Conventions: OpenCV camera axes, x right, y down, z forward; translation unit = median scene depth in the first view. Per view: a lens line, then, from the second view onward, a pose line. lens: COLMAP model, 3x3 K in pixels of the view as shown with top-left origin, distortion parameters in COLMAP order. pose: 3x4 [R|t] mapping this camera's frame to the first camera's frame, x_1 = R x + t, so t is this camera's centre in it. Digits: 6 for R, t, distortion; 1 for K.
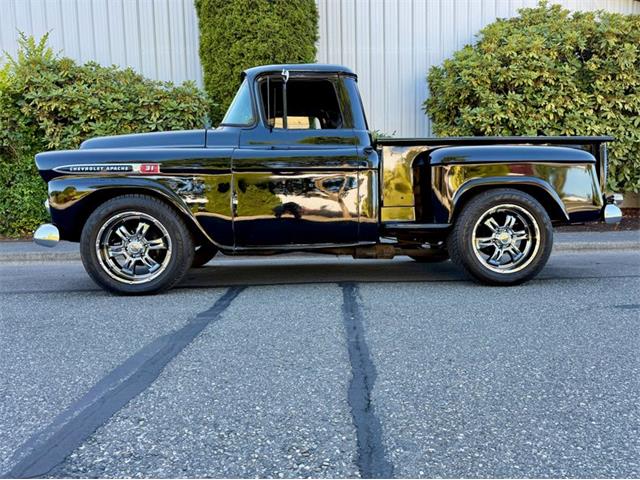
lens RADIAL K [[456.7, 0, 320.4], [0, 456.7, 240.9], [0, 0, 1]] dist [0.014339, -0.023929]
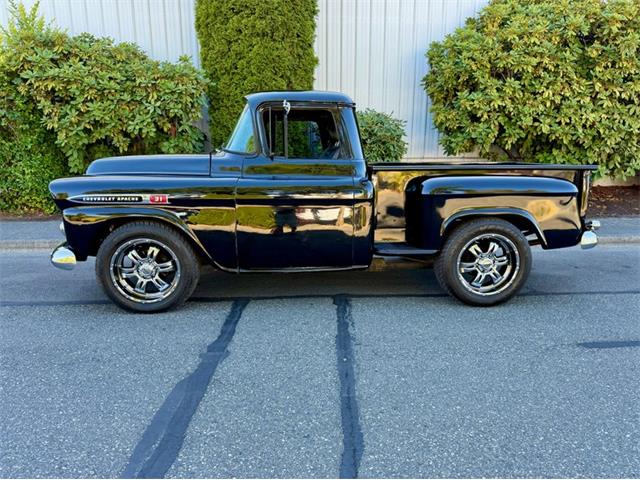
lens RADIAL K [[456.7, 0, 318.9], [0, 456.7, 242.1], [0, 0, 1]] dist [0.014339, -0.023929]
pose [[0.999768, 0.018406, 0.011183, -0.004690], [-0.019683, 0.991634, 0.127575, -0.096189], [-0.008741, -0.127765, 0.991766, -0.033799]]
